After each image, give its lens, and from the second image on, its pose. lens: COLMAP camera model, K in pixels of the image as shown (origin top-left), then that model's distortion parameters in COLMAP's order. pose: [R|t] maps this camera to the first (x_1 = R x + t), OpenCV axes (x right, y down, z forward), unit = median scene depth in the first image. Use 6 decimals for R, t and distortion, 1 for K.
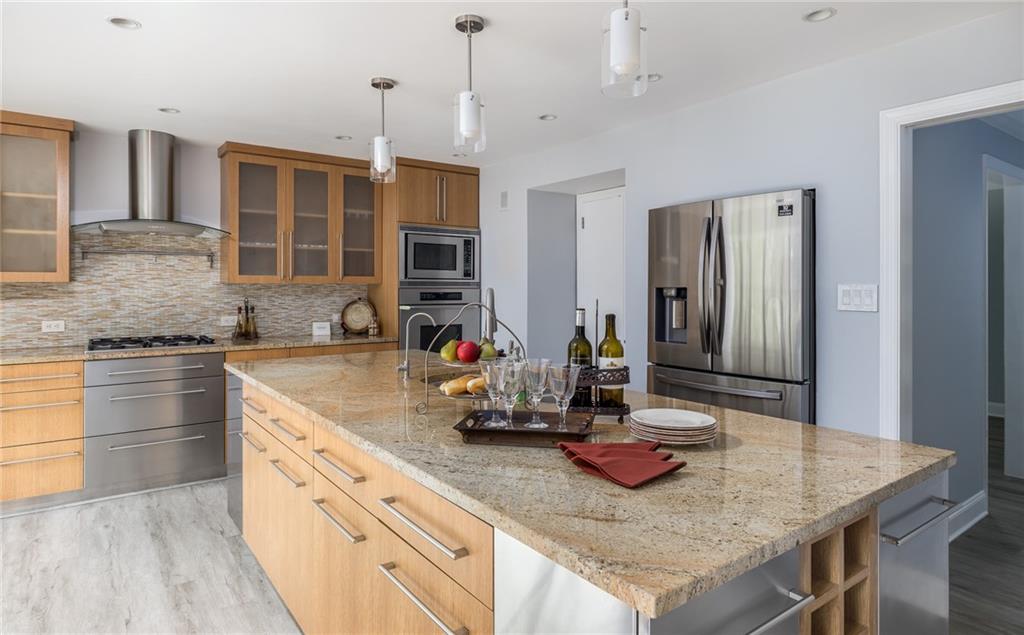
lens RADIAL K [[585.6, 0, 511.0], [0, 585.6, 278.6], [0, 0, 1]] dist [-0.002261, 0.000977]
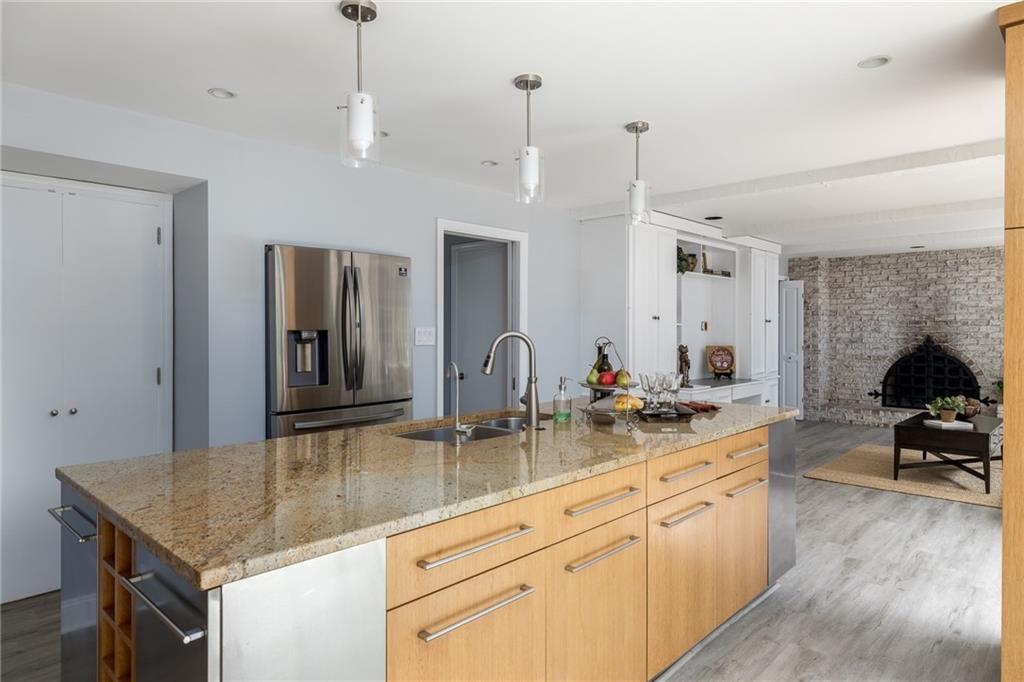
lens RADIAL K [[618.1, 0, 511.9], [0, 618.1, 333.1], [0, 0, 1]] dist [-0.000512, -0.000138]
pose [[-0.183540, -0.009025, 0.982971, -0.619060], [-0.011475, 0.999909, 0.007038, 0.006615], [-0.982945, -0.009988, -0.183627, 0.653685]]
